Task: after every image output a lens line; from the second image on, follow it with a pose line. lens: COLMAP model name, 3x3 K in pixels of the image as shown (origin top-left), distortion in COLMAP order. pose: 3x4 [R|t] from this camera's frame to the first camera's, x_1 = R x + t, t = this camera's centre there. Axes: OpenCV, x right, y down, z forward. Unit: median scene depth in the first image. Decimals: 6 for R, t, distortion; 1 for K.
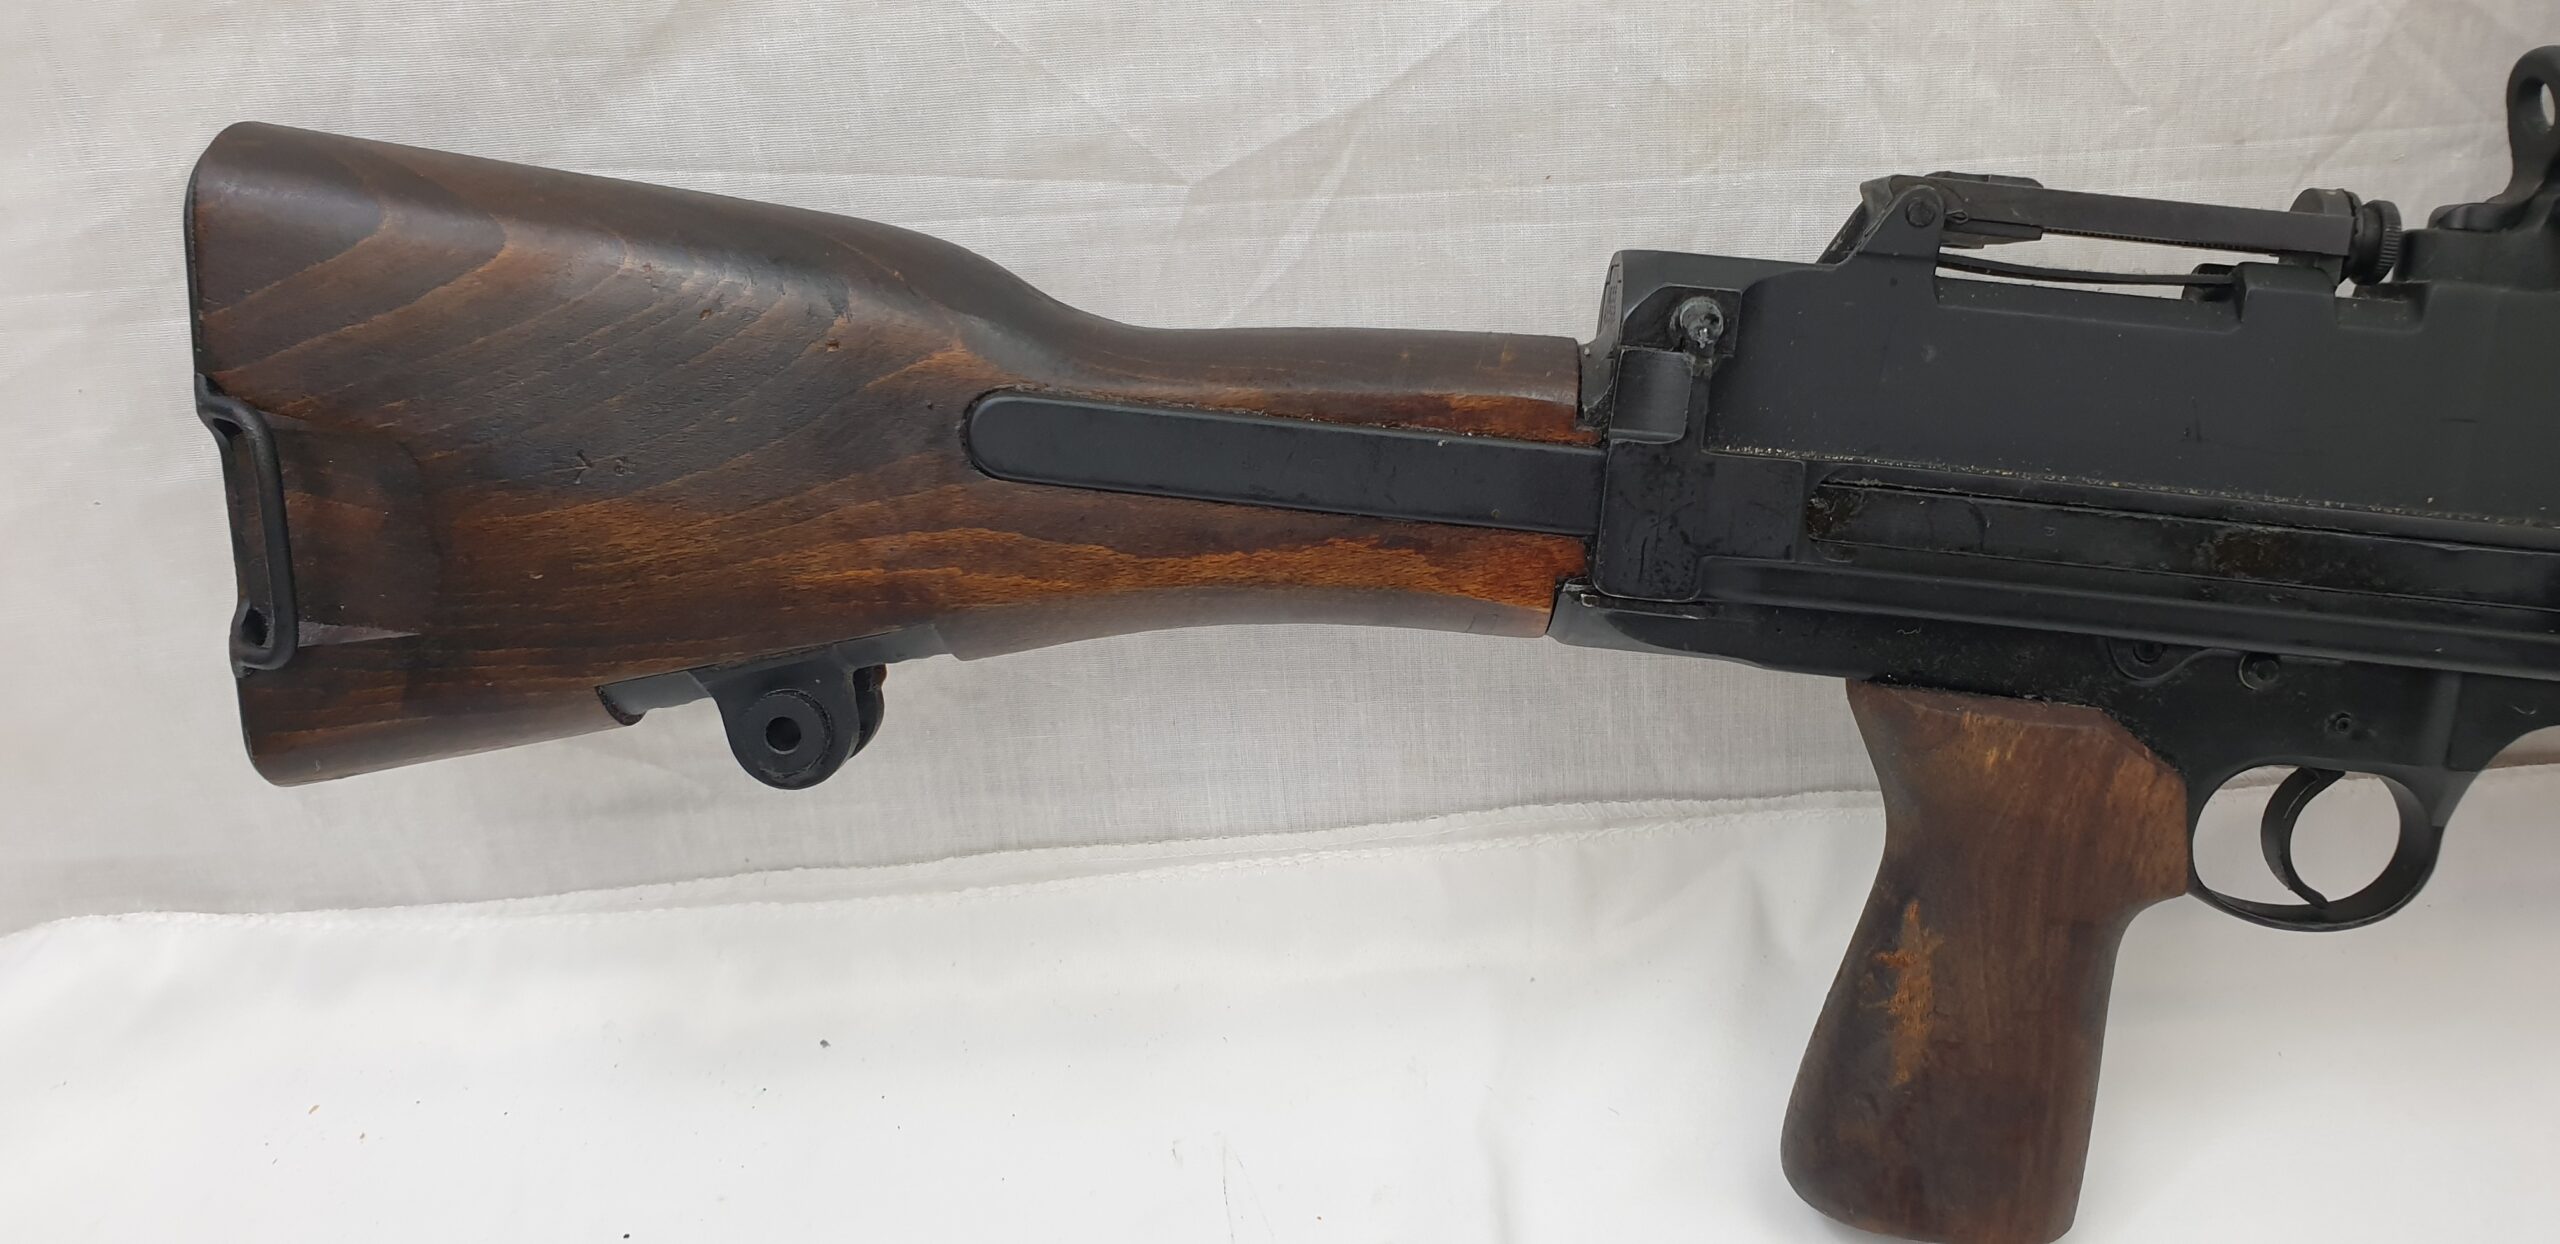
lens RADIAL K [[1990.2, 0, 1284.4], [0, 1990.2, 620.2], [0, 0, 1]] dist [0.011324, -0.015526]
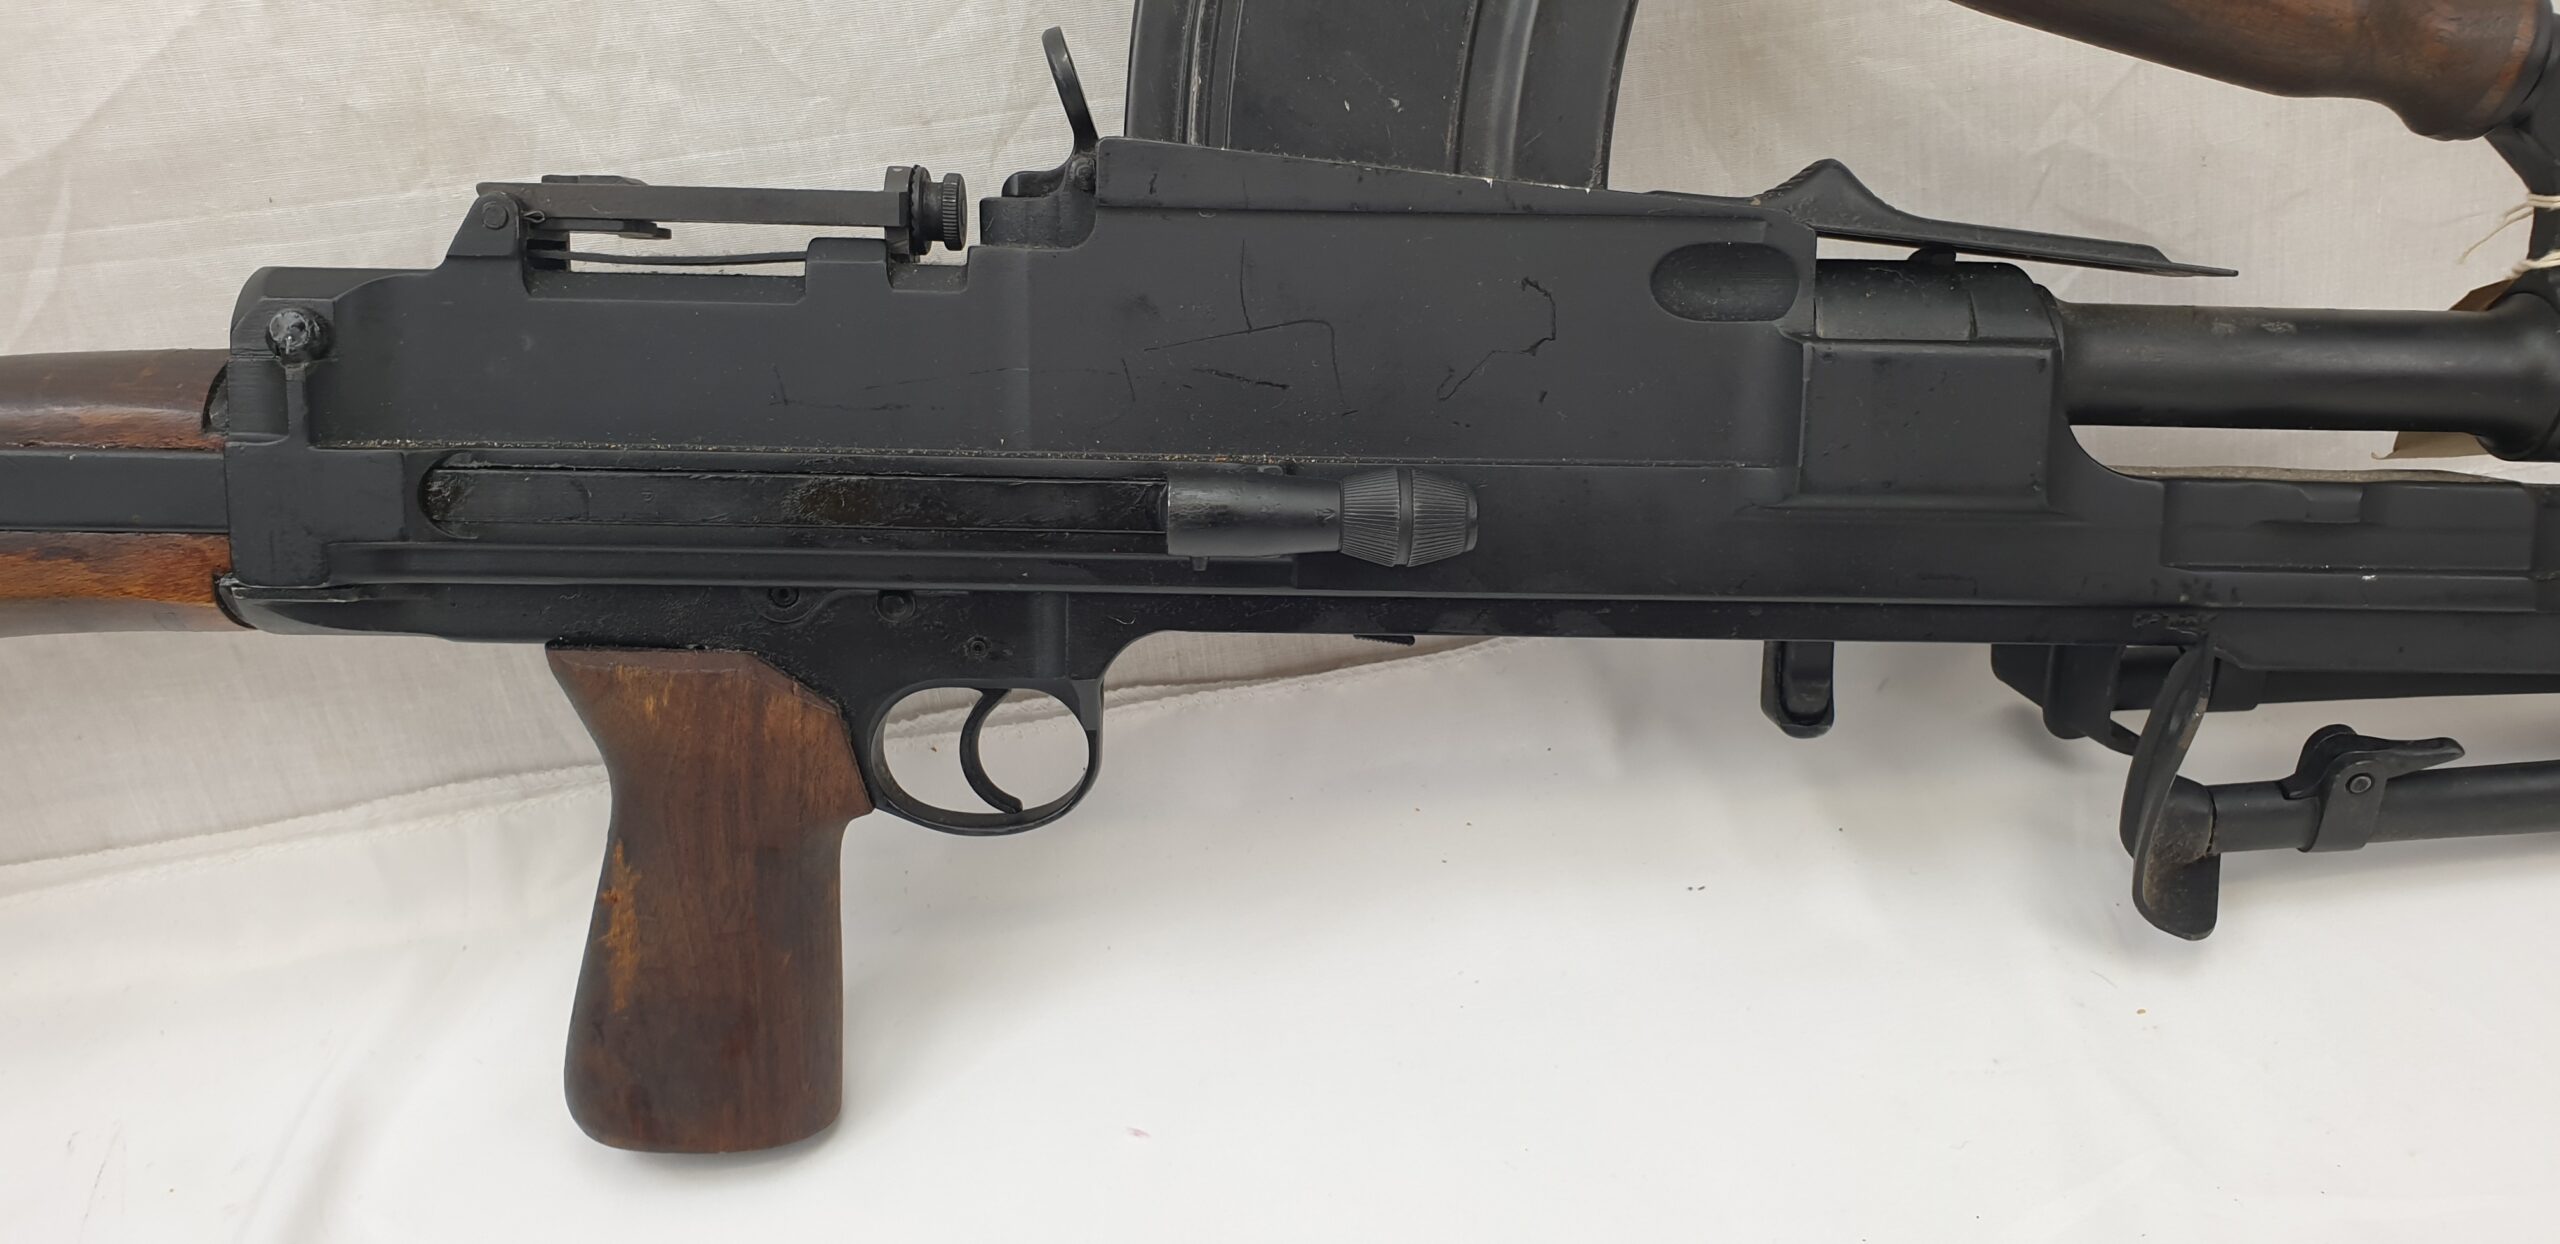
lens RADIAL K [[1990.2, 0, 1284.2], [0, 1990.2, 607.2], [0, 0, 1]] dist [0.011324, -0.015526]
pose [[0.994525, -0.083873, 0.062329, 0.611124], [0.083890, 0.996472, 0.002357, 0.040077], [-0.062307, 0.002885, 0.998053, -0.108828]]
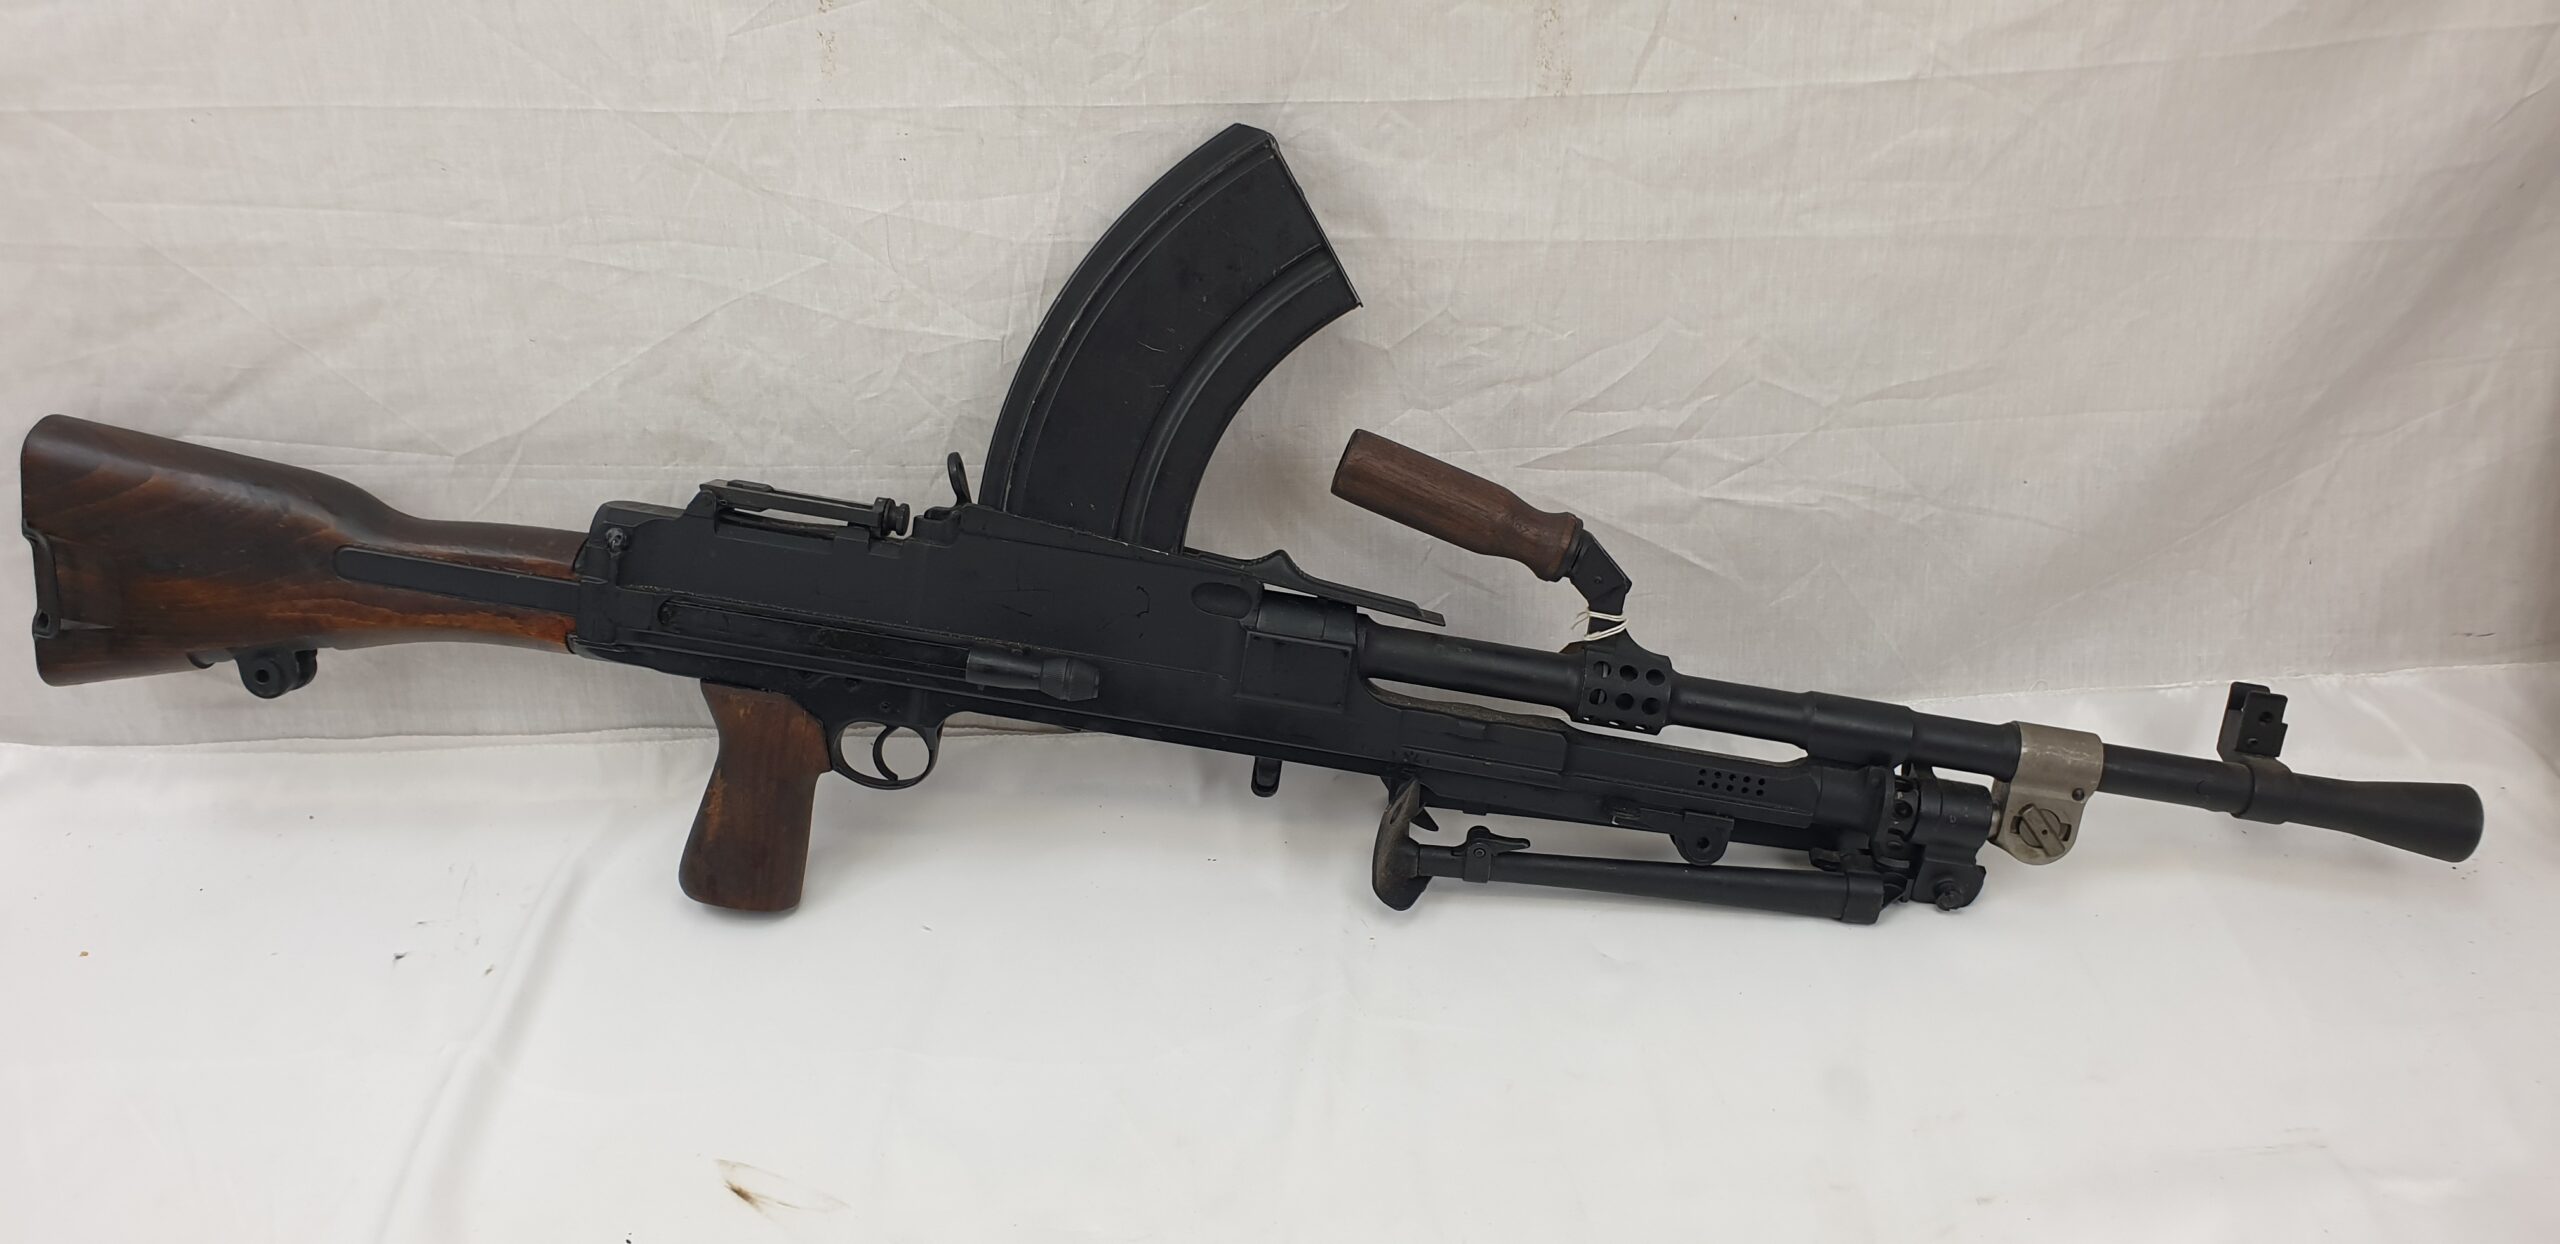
lens RADIAL K [[1990.2, 0, 1287.8], [0, 1990.2, 612.6], [0, 0, 1]] dist [0.011324, -0.015526]
pose [[0.997769, 0.058184, 0.032731, 0.916950], [-0.058318, 0.998293, 0.003172, -0.101364], [-0.032491, -0.005074, 0.999459, -1.485924]]
